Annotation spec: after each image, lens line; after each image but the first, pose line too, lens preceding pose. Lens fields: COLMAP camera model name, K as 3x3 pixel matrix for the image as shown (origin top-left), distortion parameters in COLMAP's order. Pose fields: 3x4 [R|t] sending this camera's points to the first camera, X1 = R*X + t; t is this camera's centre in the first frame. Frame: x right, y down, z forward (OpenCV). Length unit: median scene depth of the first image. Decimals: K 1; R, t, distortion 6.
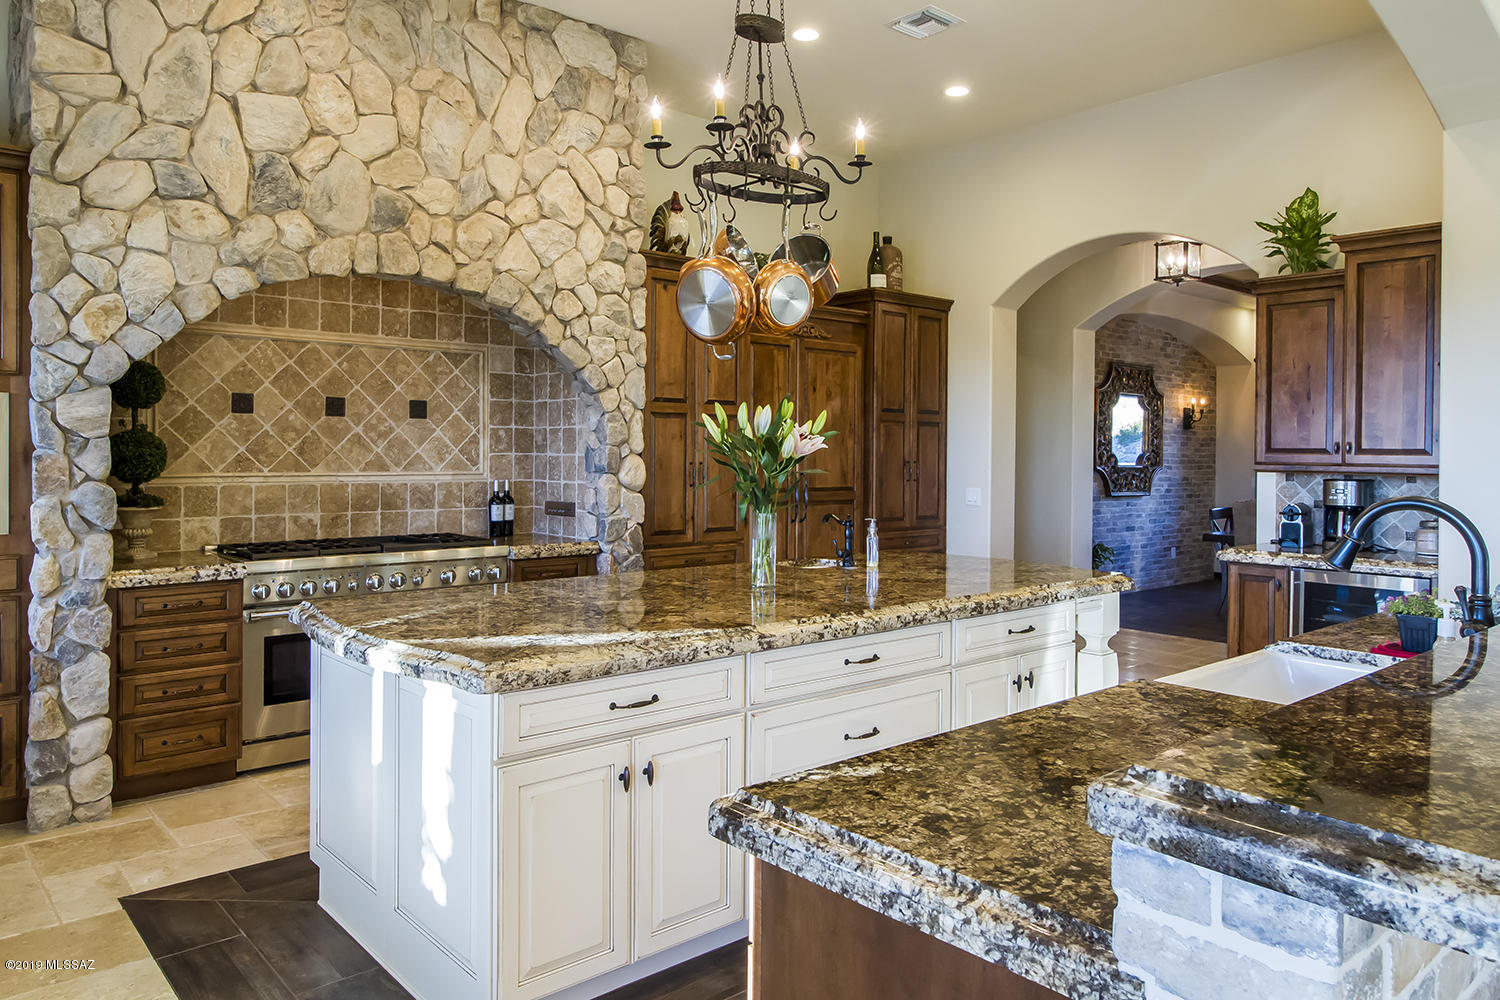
lens RADIAL K [[1027.3, 0, 752.7], [0, 1027.3, 462.6], [0, 0, 1]] dist [0.000469, -0.001728]
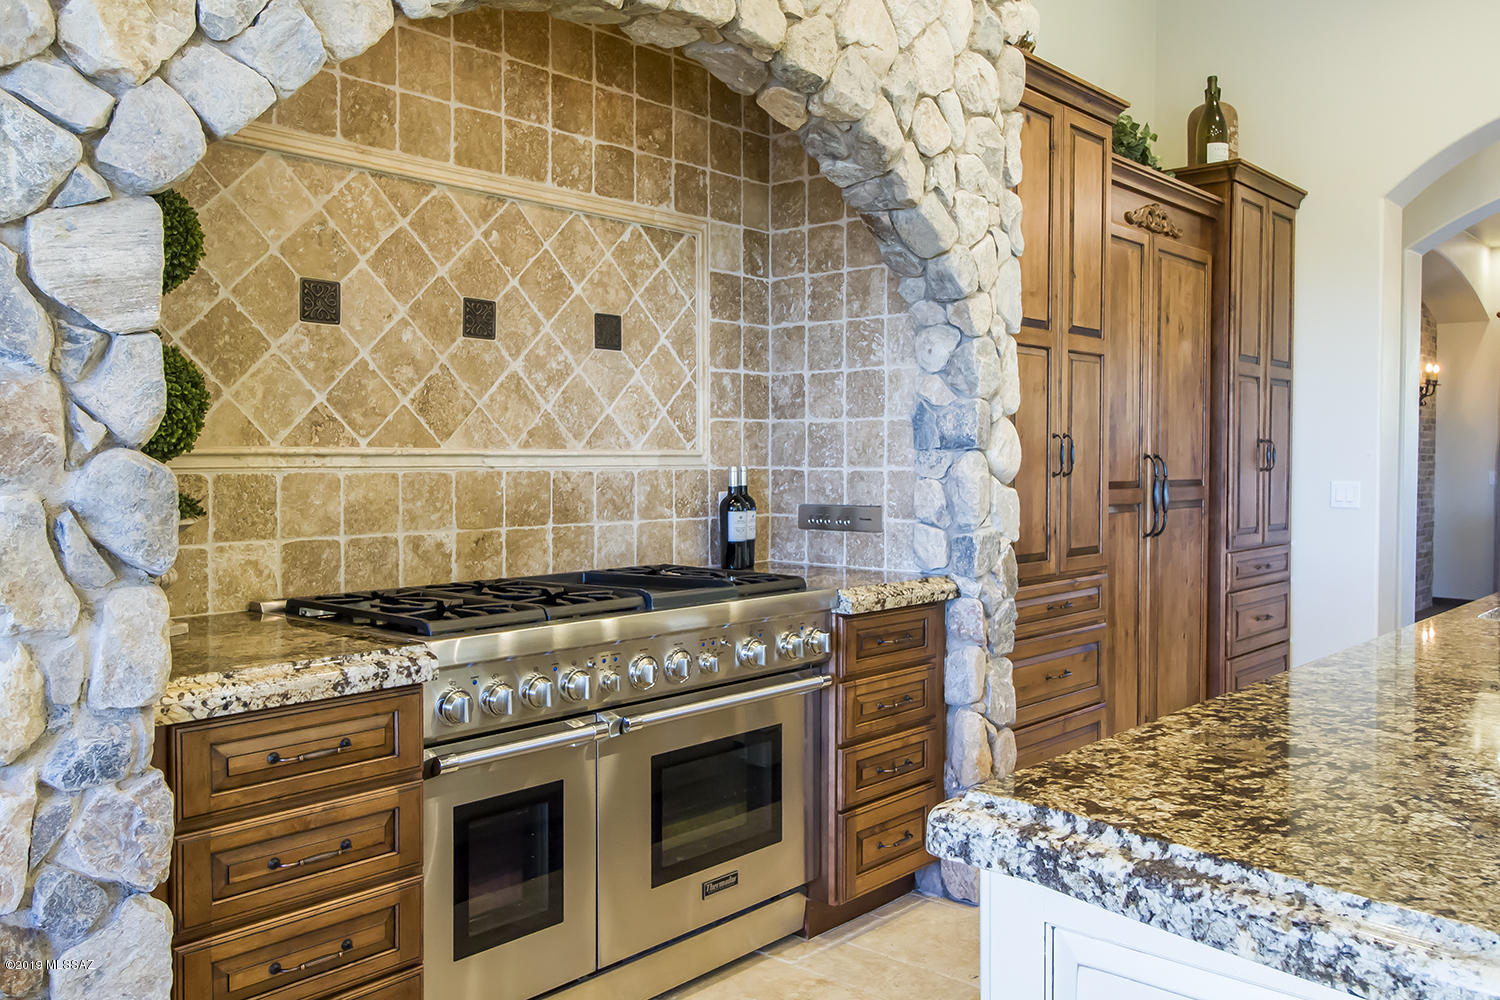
lens RADIAL K [[1211.0, 0, 746.6], [0, 1211.0, 492.5], [0, 0, 1]] dist [0.004852, 0.003970]
pose [[0.993138, -0.009223, 0.116581, -0.348650], [0.007025, 0.999790, 0.019252, 0.020395], [-0.116734, -0.018301, 0.992995, 0.396321]]
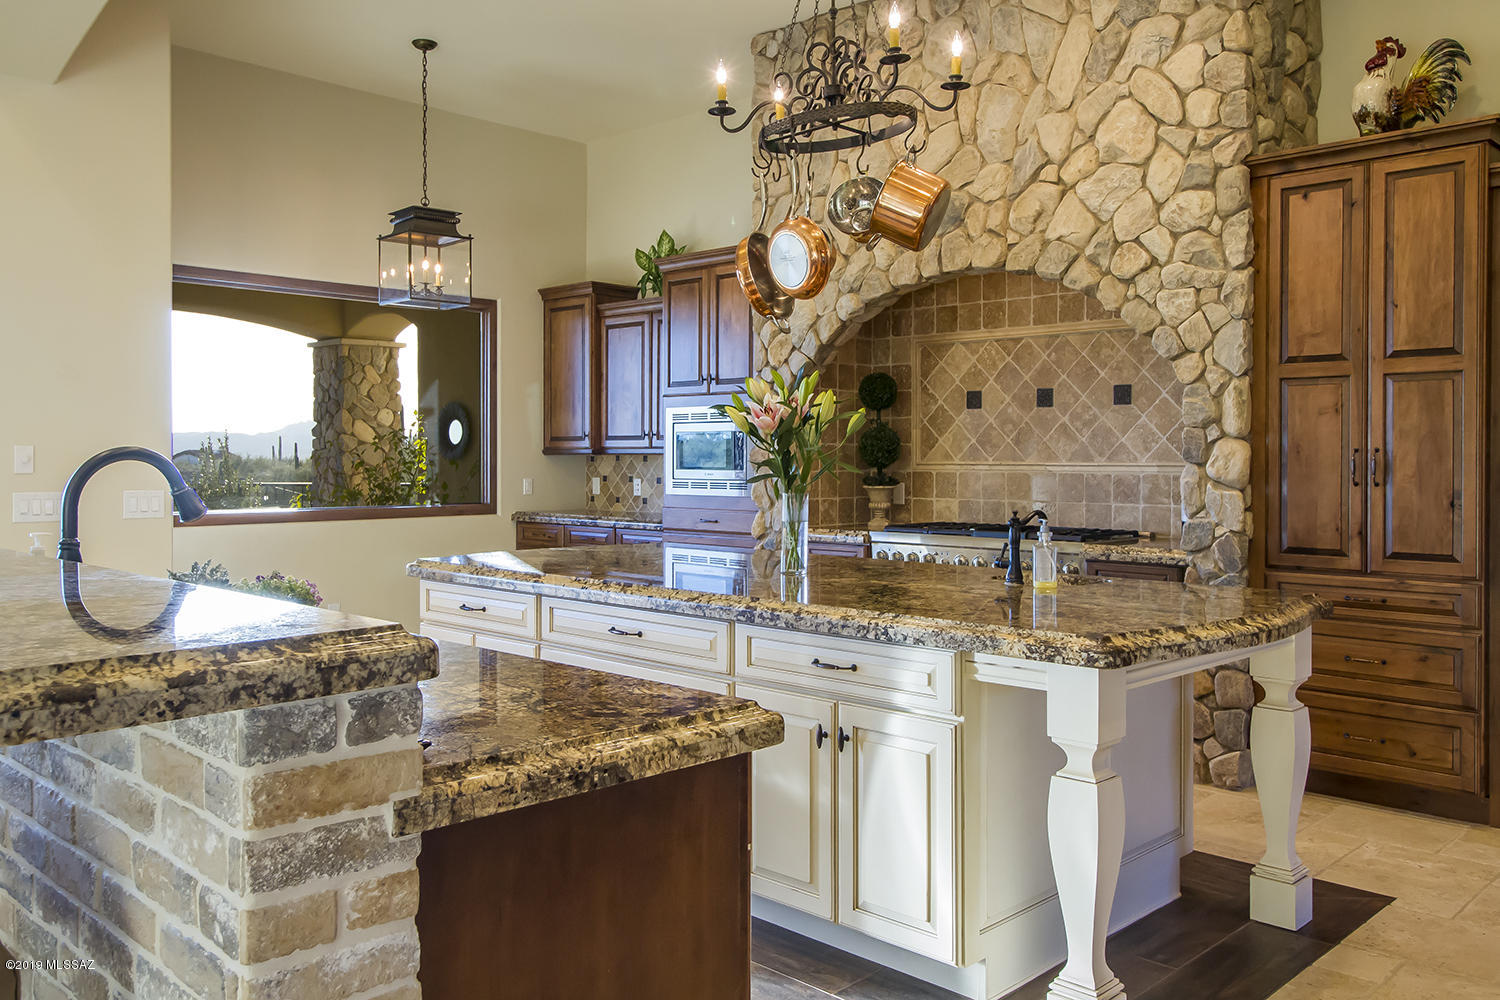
lens RADIAL K [[1218.4, 0, 751.7], [0, 1218.4, 464.6], [0, 0, 1]] dist [0.012961, 0.005432]
pose [[0.069685, -0.001571, -0.997568, 0.786930], [-0.012477, 0.999919, -0.002447, 0.018859], [0.997491, 0.012617, 0.069660, 0.630330]]
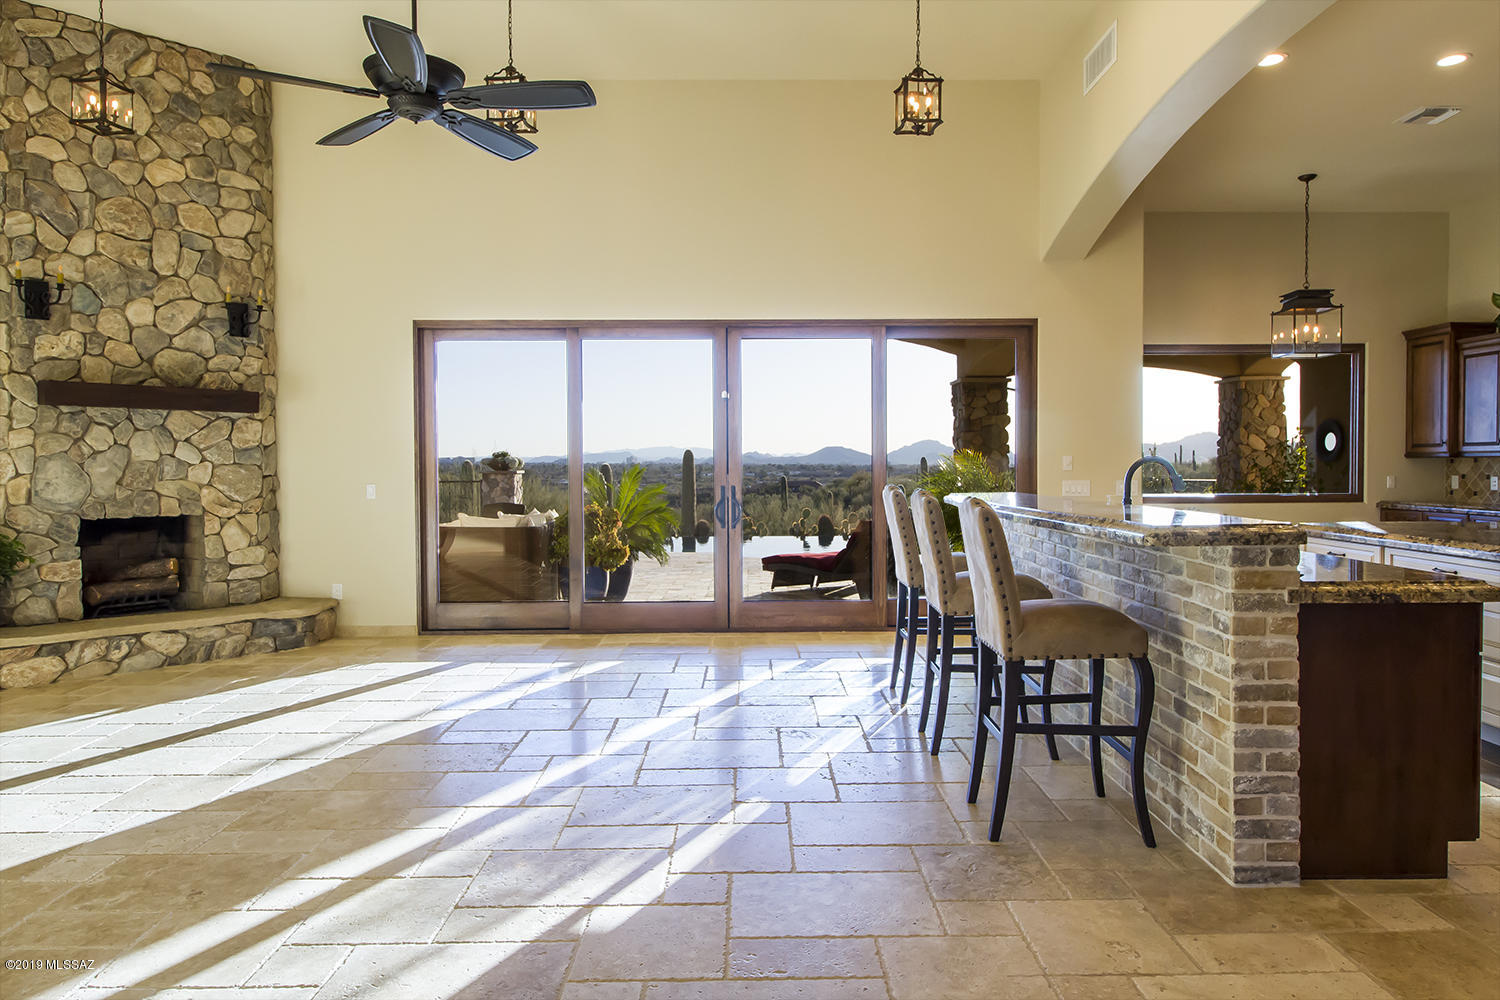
lens RADIAL K [[973.5, 0, 753.3], [0, 973.5, 486.3], [0, 0, 1]] dist [0.003797, -0.001985]
pose [[-0.650469, 0.013339, -0.759416, 1.442933], [-0.008829, 0.999645, 0.025121, 0.023902], [0.759482, 0.023045, -0.650121, 0.762195]]
